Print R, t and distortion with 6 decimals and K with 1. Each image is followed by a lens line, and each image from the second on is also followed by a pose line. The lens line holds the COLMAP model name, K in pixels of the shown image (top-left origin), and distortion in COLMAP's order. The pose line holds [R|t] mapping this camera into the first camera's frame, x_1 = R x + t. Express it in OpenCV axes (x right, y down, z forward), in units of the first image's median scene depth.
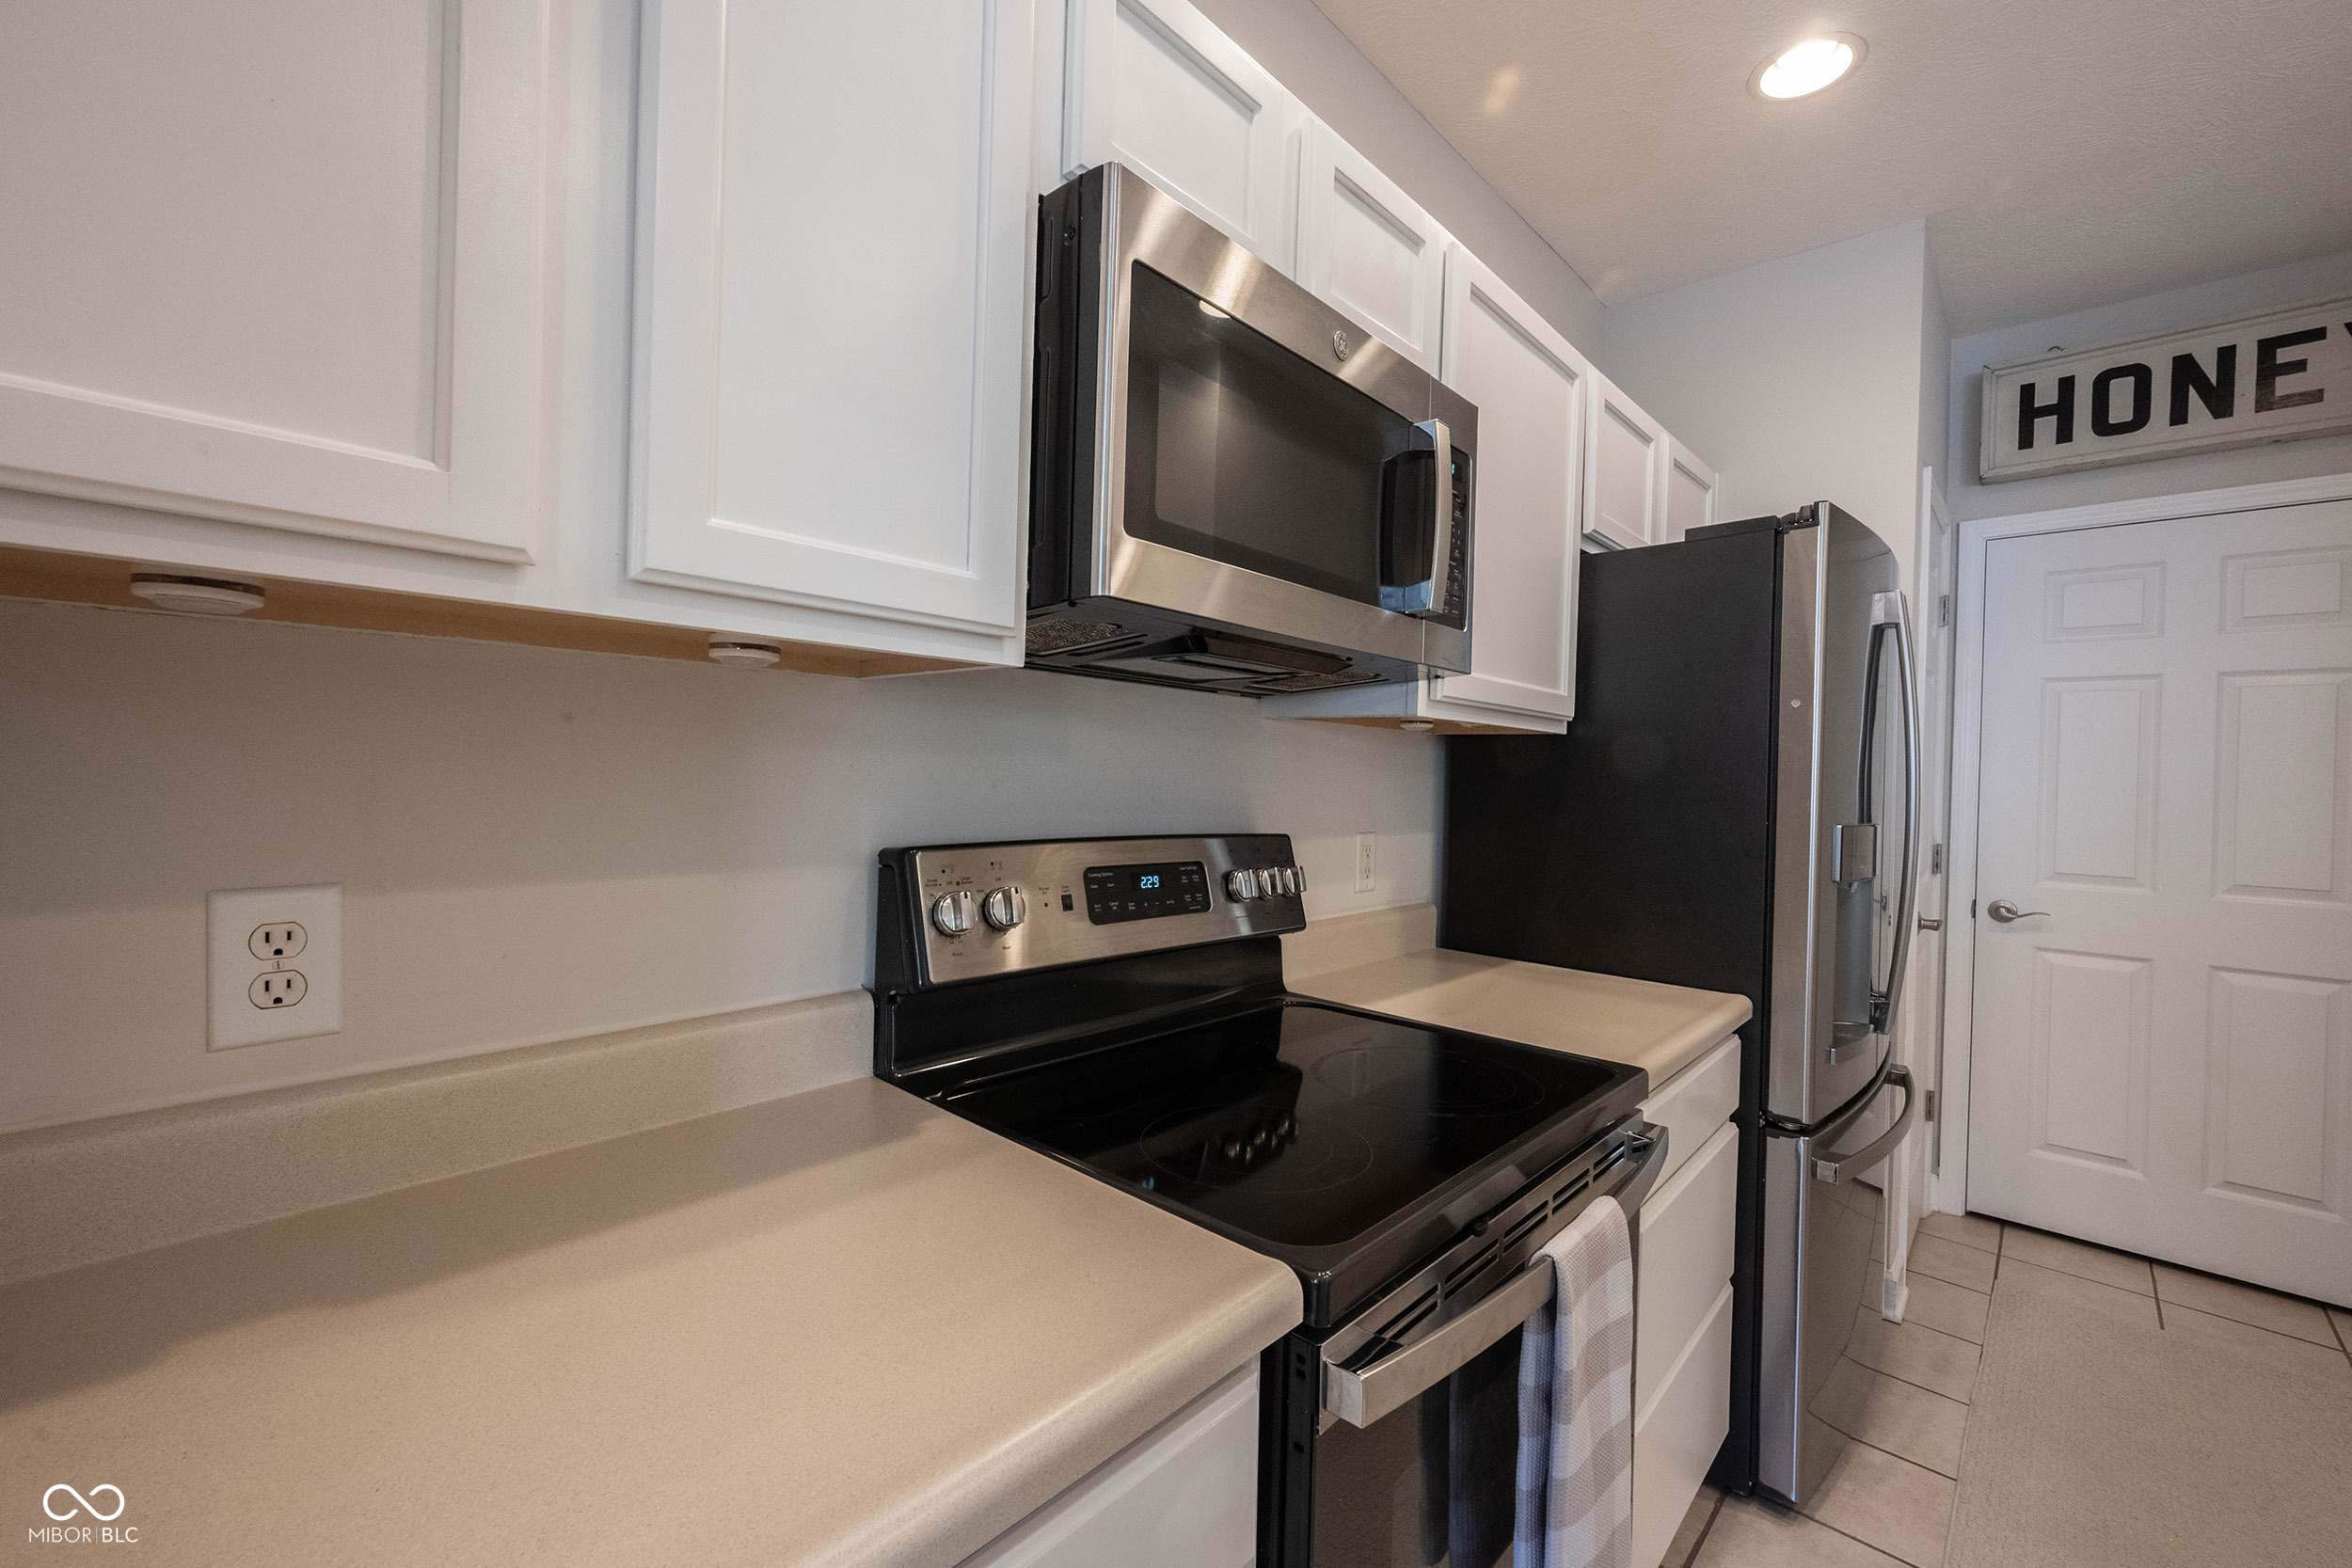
lens RADIAL K [[929.1, 0, 1174.3], [0, 929.1, 781.5], [0, 0, 1]] dist [0.000805, -0.000163]
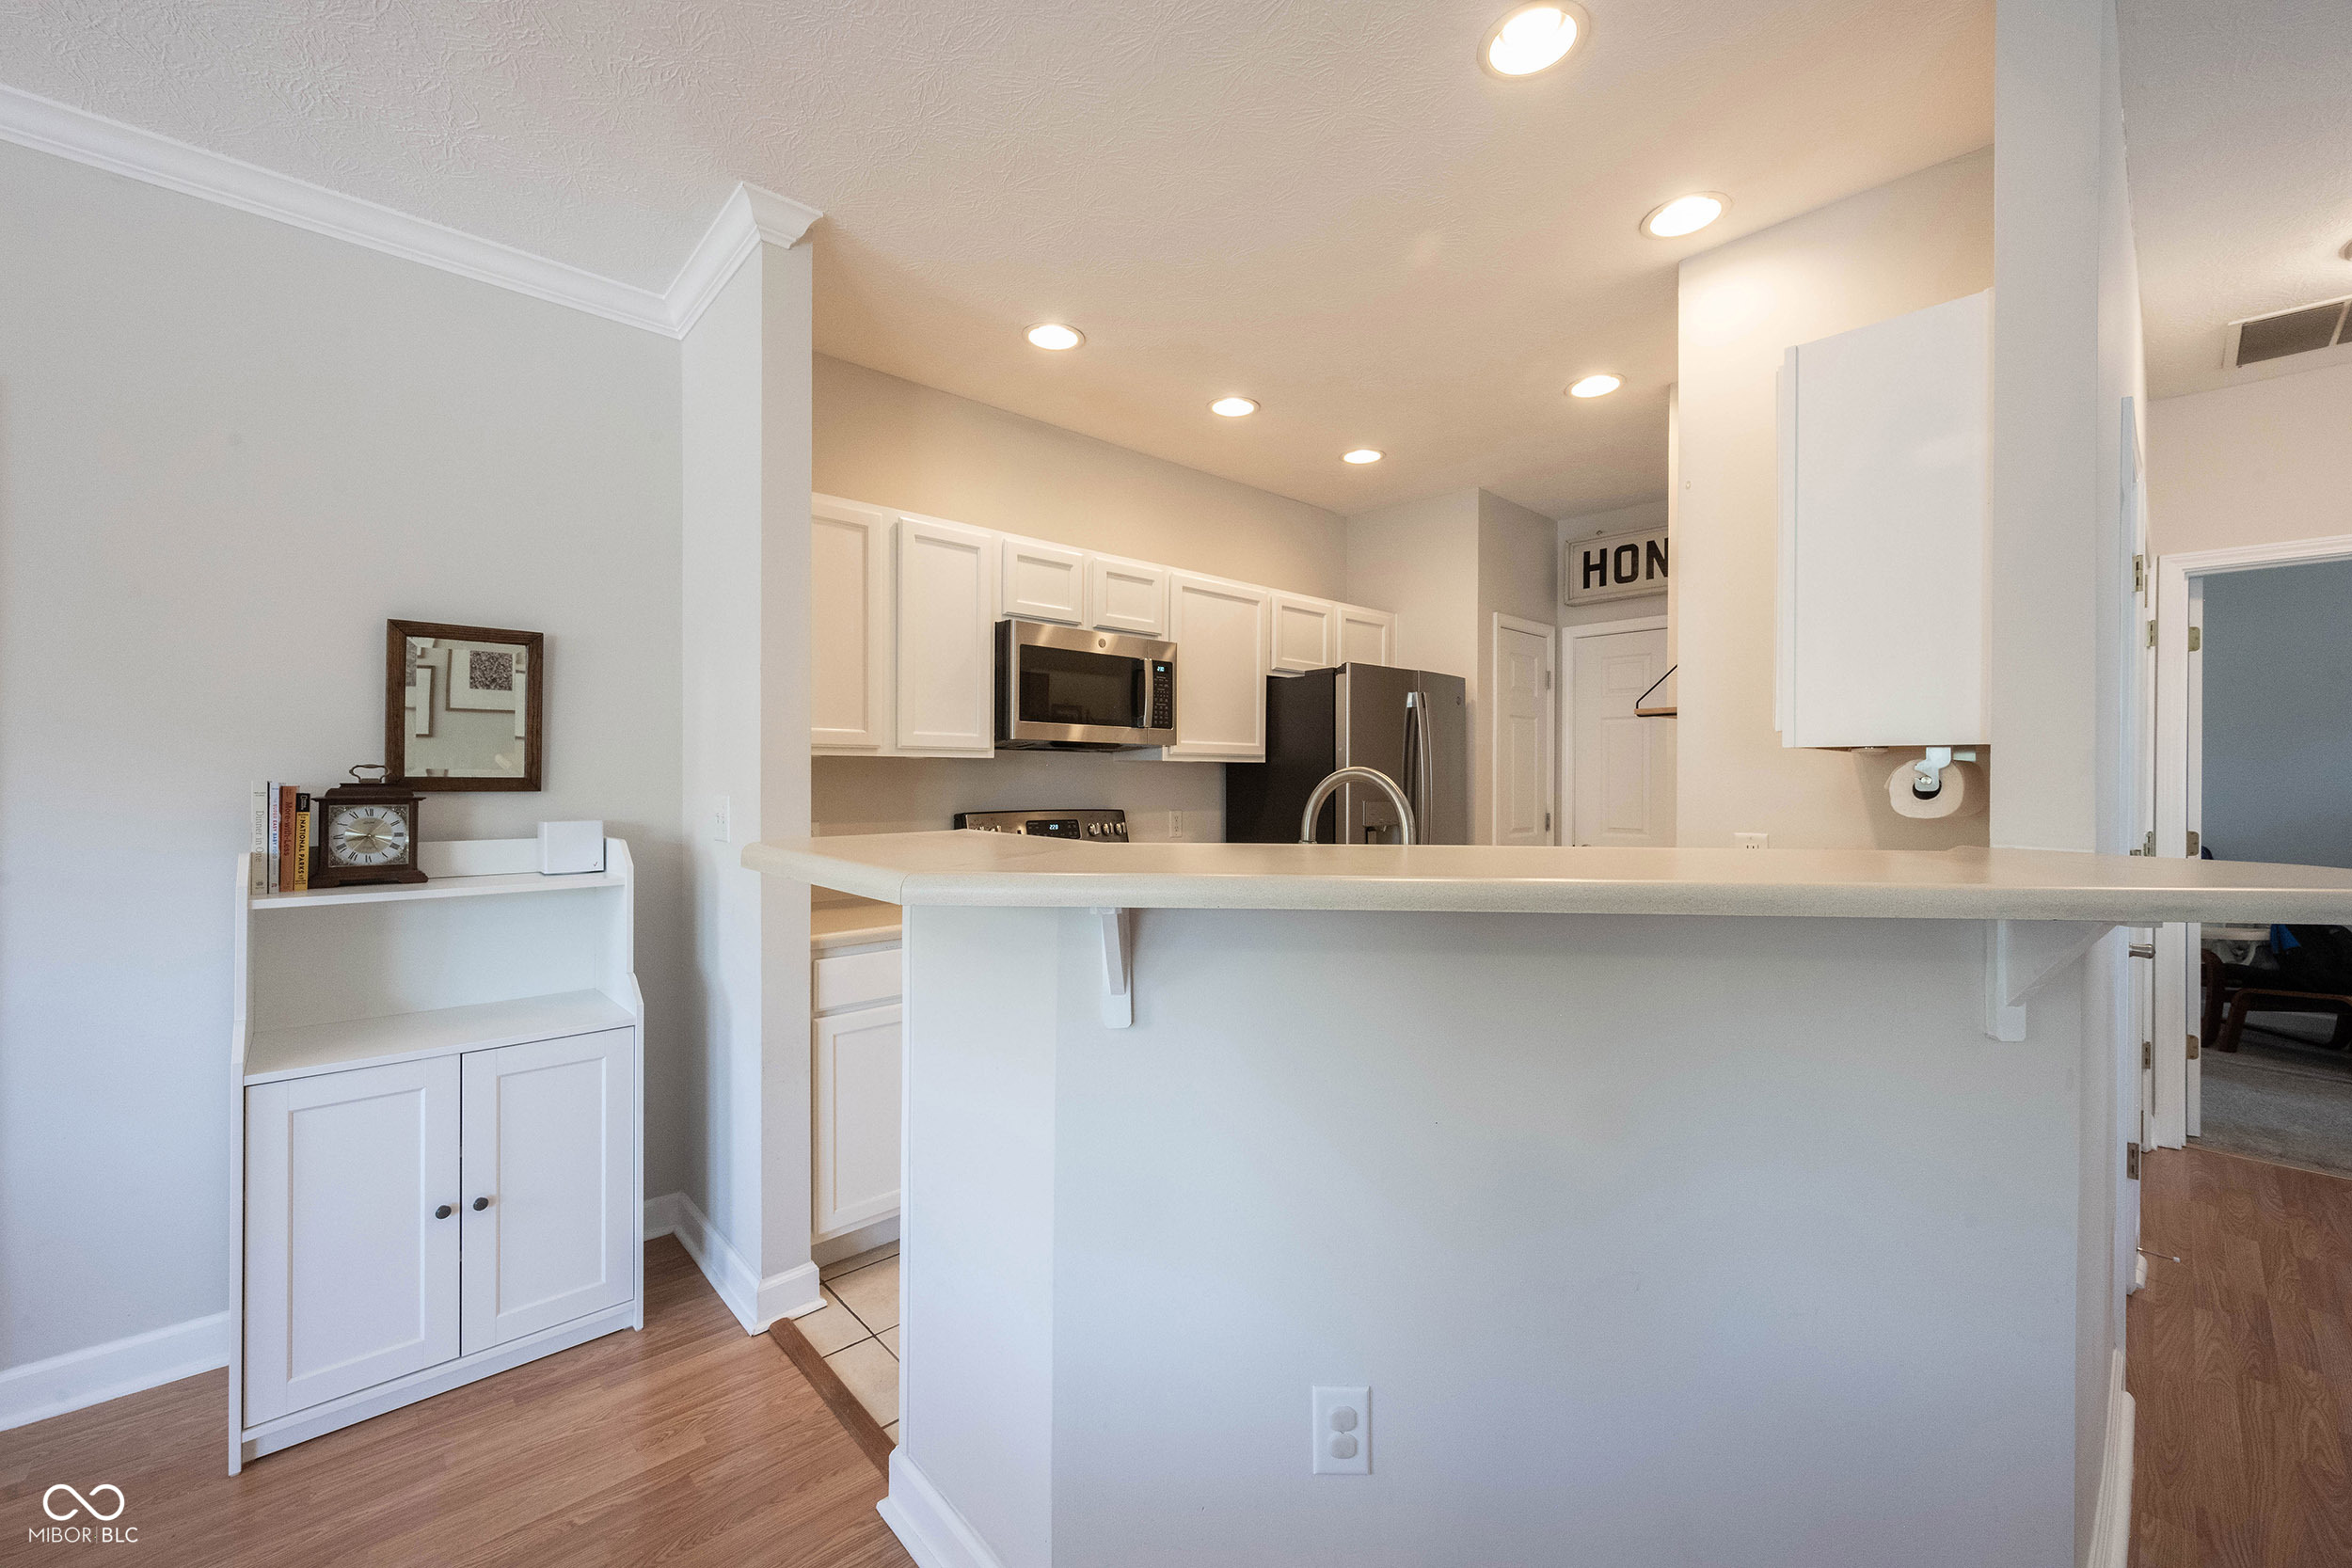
lens RADIAL K [[880.3, 0, 1176.0], [0, 880.3, 784.0], [0, 0, 1]] dist [0.000707, -0.000023]
pose [[0.997559, -0.024889, -0.065241, 0.467505], [0.024695, 0.999688, -0.003790, 0.002993], [0.065315, 0.002169, 0.997862, -1.431015]]
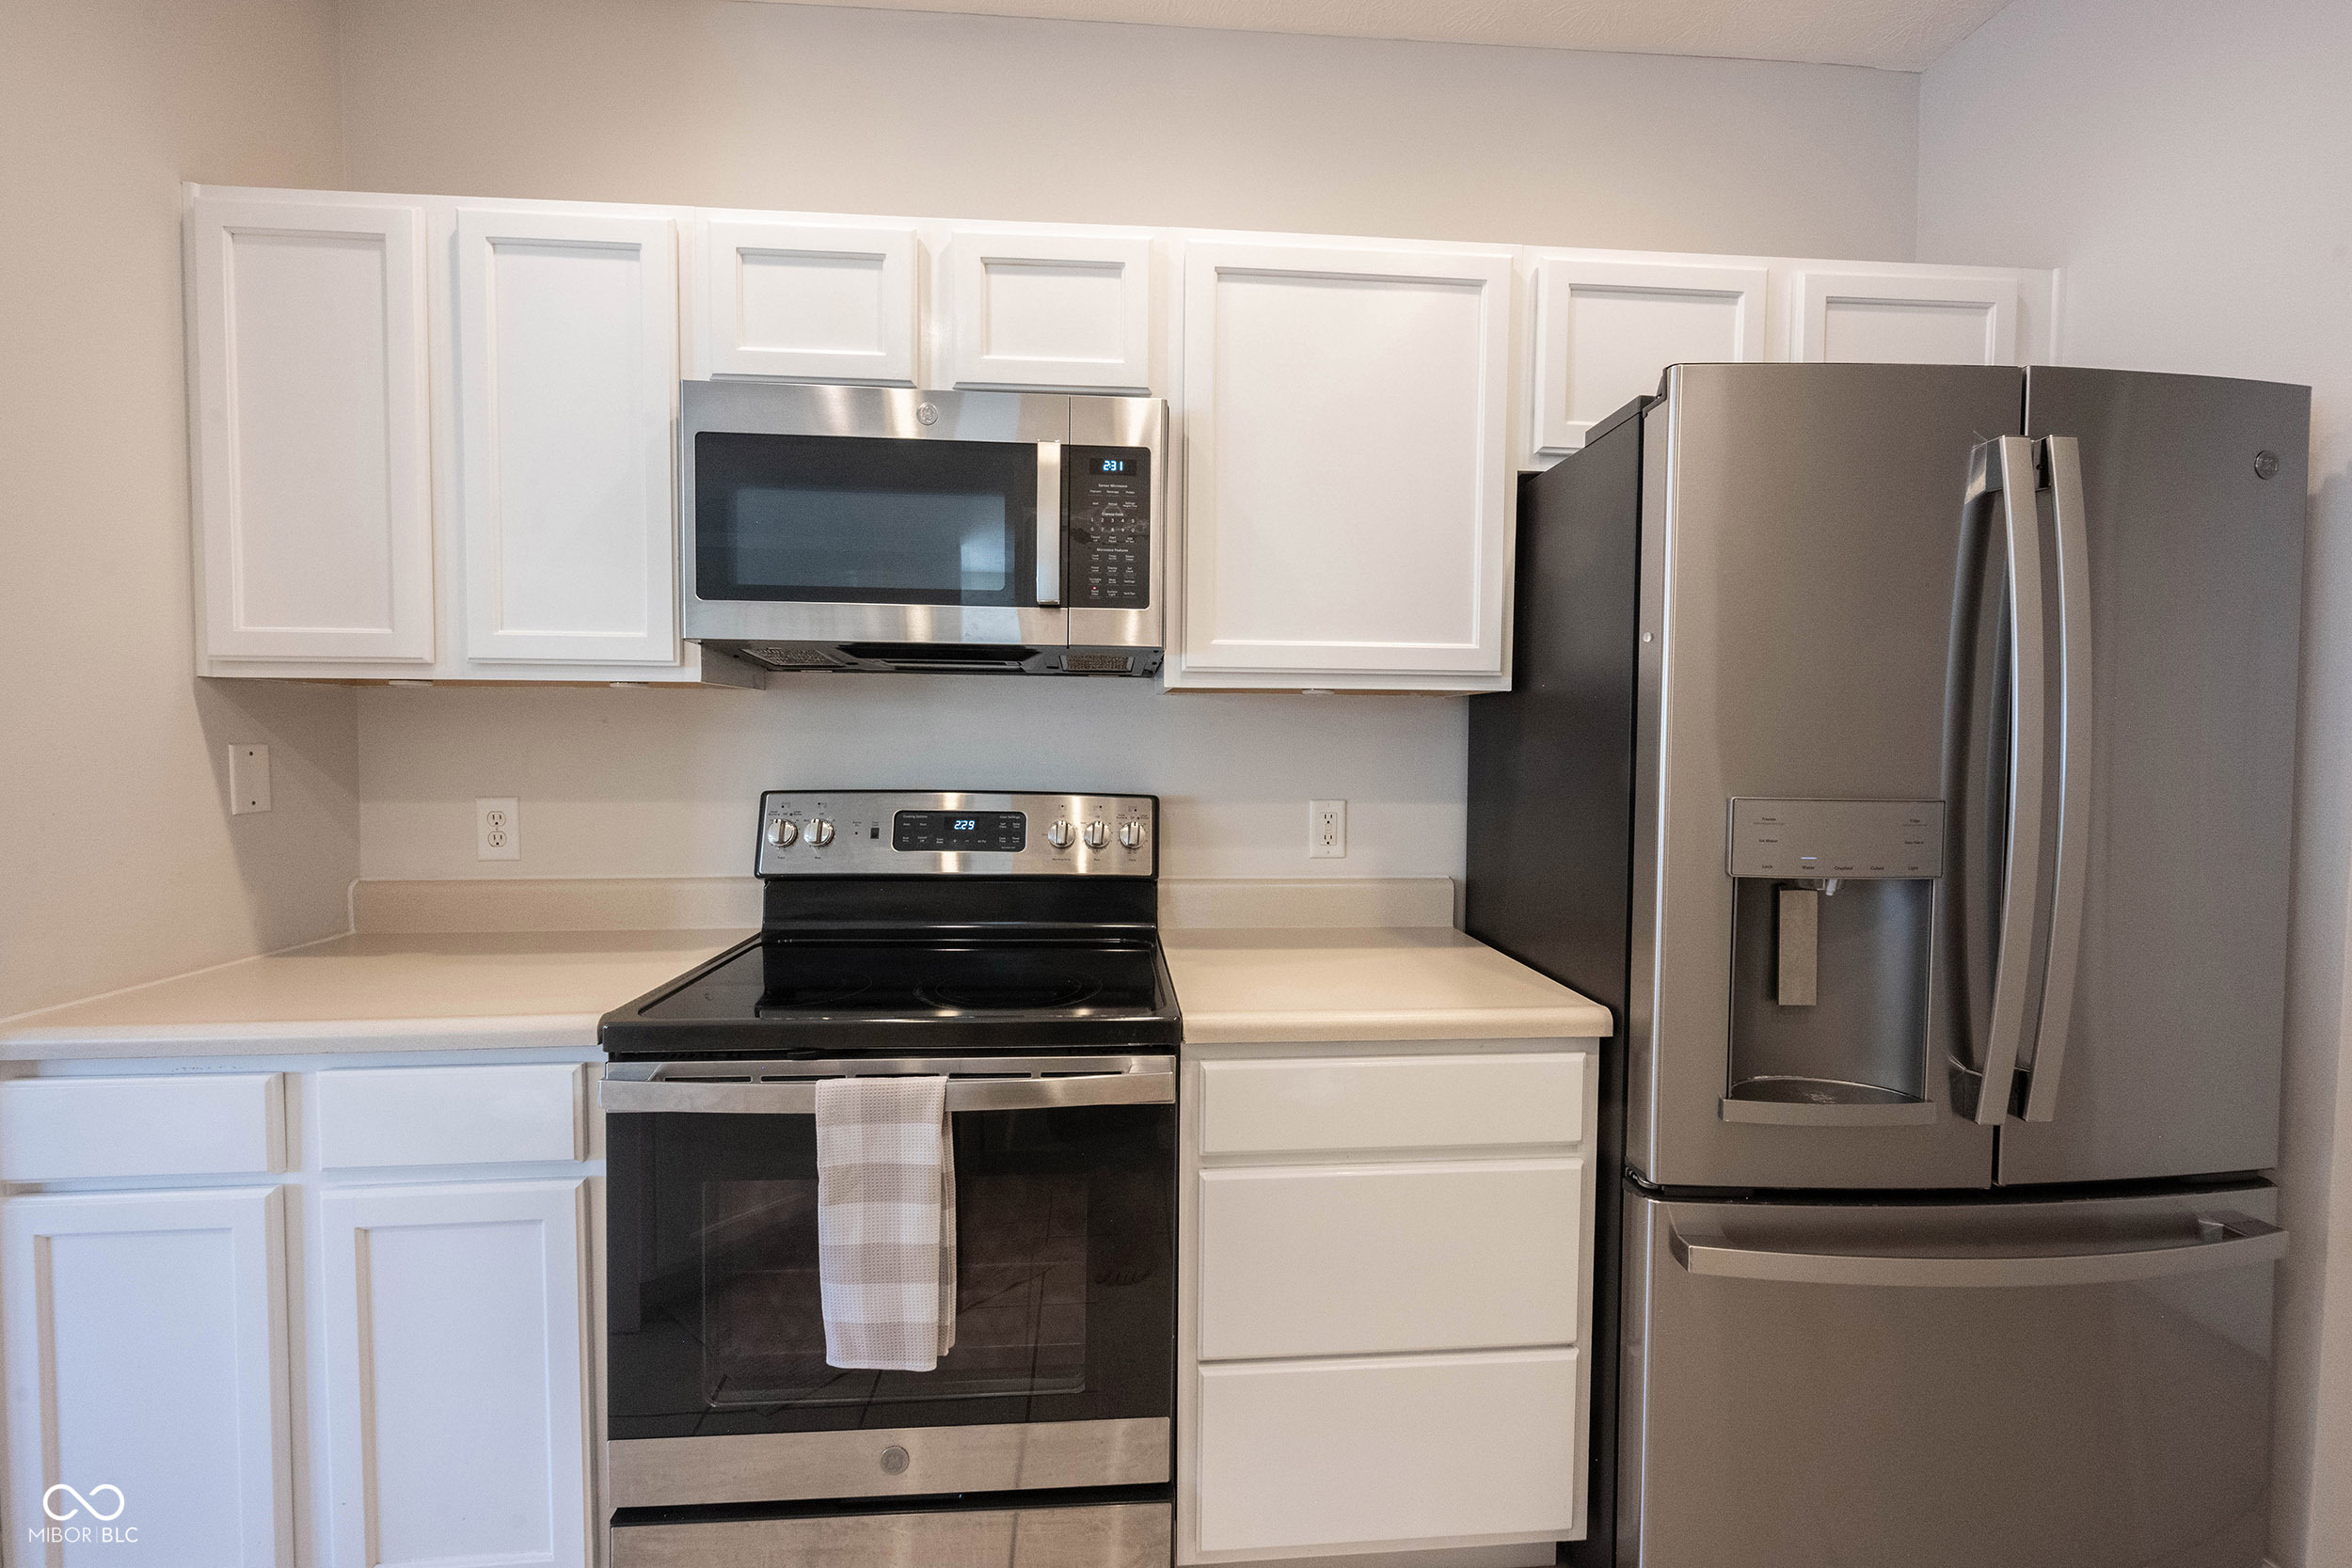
lens RADIAL K [[937.4, 0, 1176.0], [0, 937.4, 784.0], [0, 0, 1]] dist [0.002284, 0.000037]
pose [[0.748484, 0.002439, -0.663148, 1.043268], [0.007328, 0.999902, 0.011948, 0.032893], [0.663112, -0.013803, 0.748393, 0.177270]]
